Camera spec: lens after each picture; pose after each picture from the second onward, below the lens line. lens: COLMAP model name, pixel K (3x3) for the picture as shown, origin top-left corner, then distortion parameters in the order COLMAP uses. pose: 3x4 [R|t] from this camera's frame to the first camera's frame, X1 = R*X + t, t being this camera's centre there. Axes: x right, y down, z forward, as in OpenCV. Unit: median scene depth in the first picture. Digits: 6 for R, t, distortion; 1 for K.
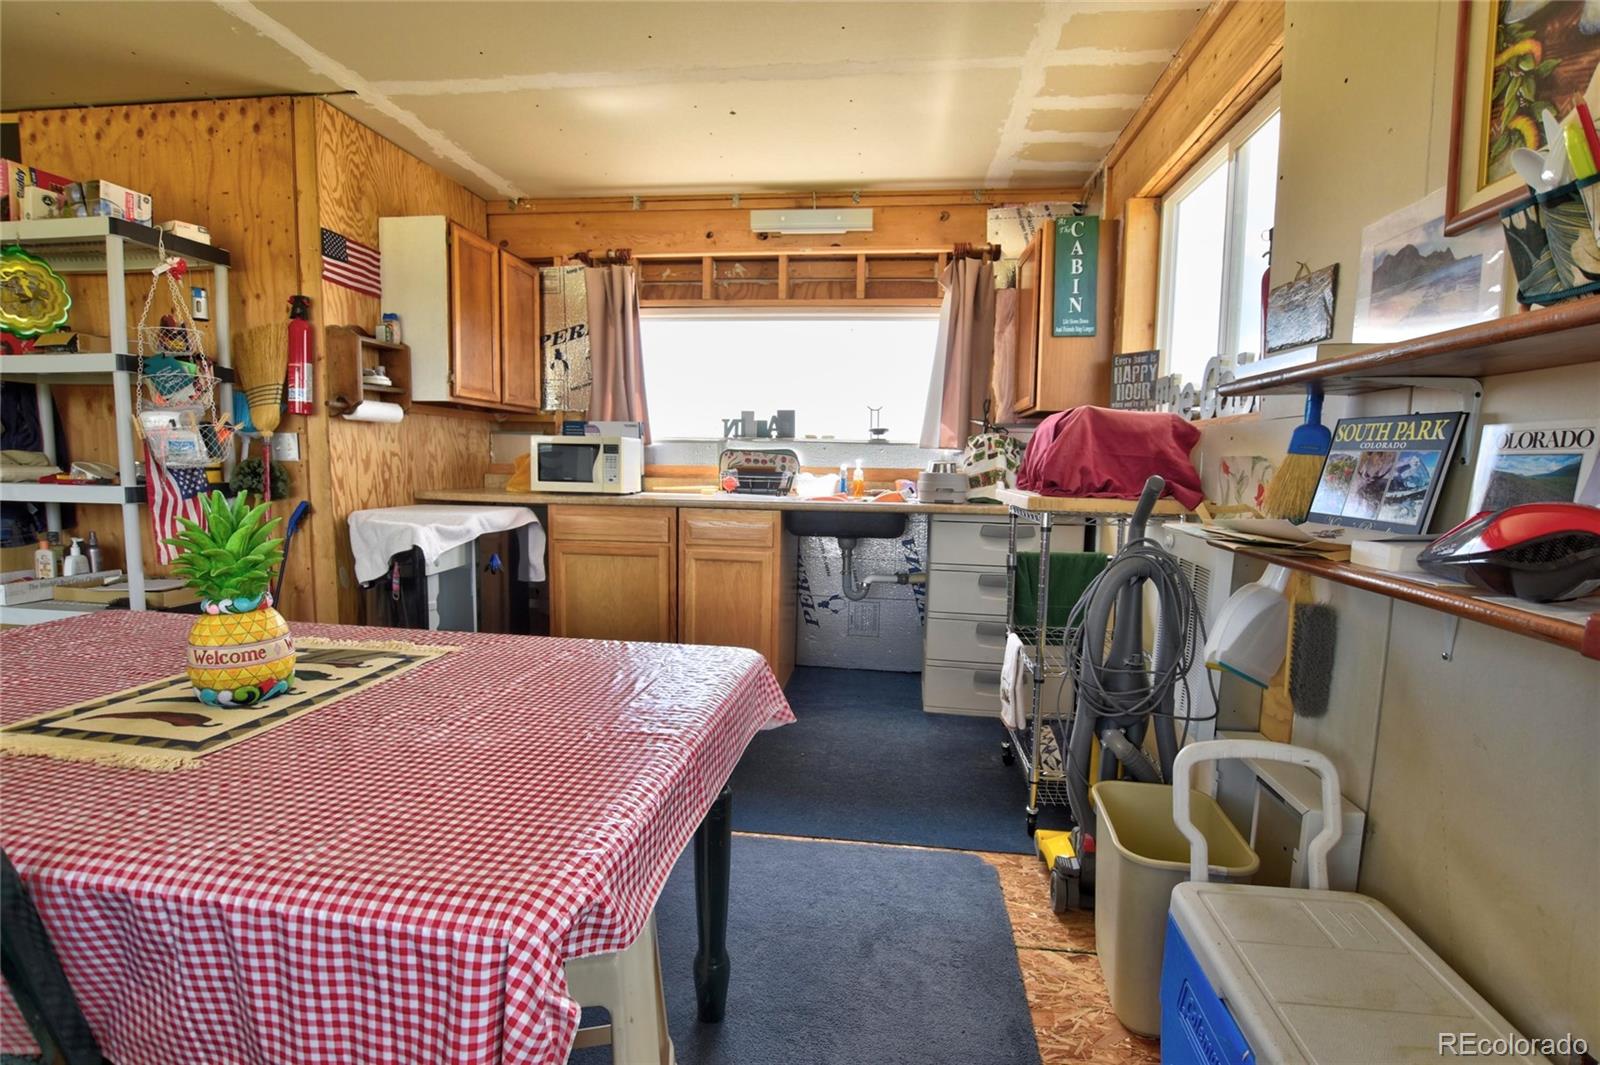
lens RADIAL K [[755.5, 0, 805.9], [0, 755.5, 537.9], [0, 0, 1]] dist [-0.032597, 0.005963]
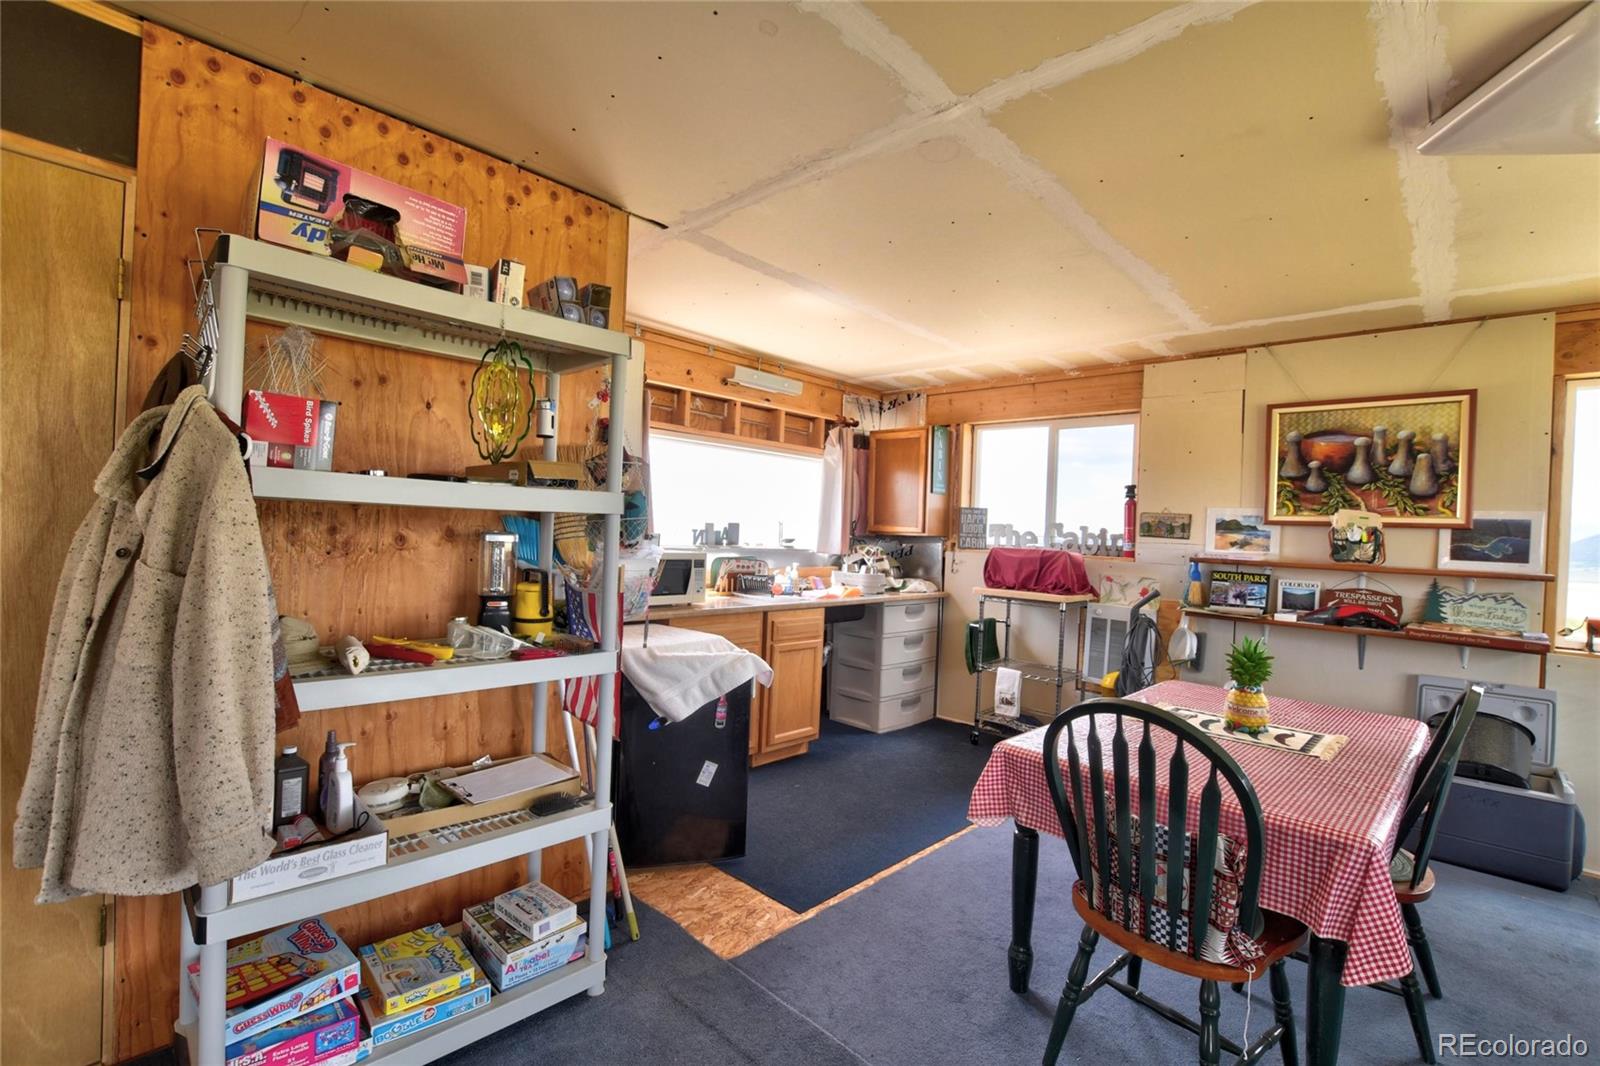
lens RADIAL K [[707.8, 0, 808.0], [0, 707.8, 537.1], [0, 0, 1]] dist [-0.033923, 0.004995]
pose [[0.595141, -0.002402, 0.803618, -1.166445], [0.053632, 0.997885, -0.036736, -0.127377], [-0.801830, 0.064963, 0.594011, 0.283387]]
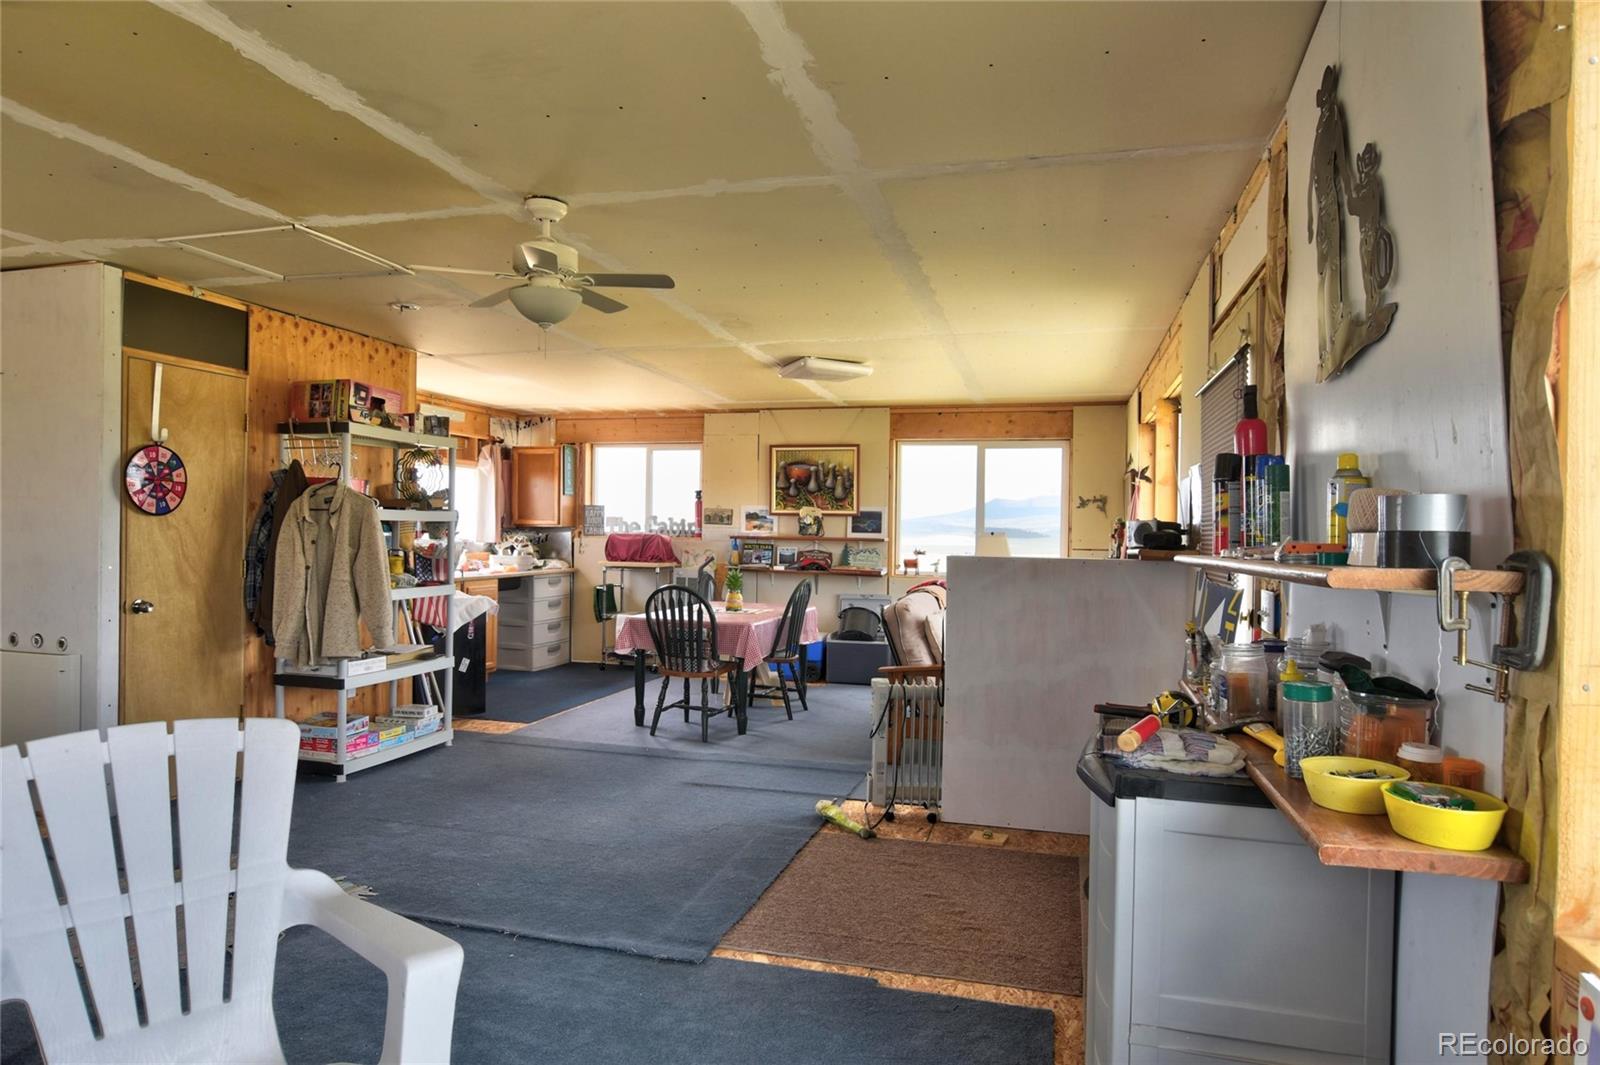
lens RADIAL K [[932.0, 0, 800.0], [0, 932.0, 532.5], [0, 0, 1]] dist [-0.008027, 0.011012]
pose [[0.151842, -0.020118, 0.988200, -2.474488], [0.089092, 0.996002, 0.006587, -0.110063], [-0.984381, 0.087041, 0.153027, -0.152557]]
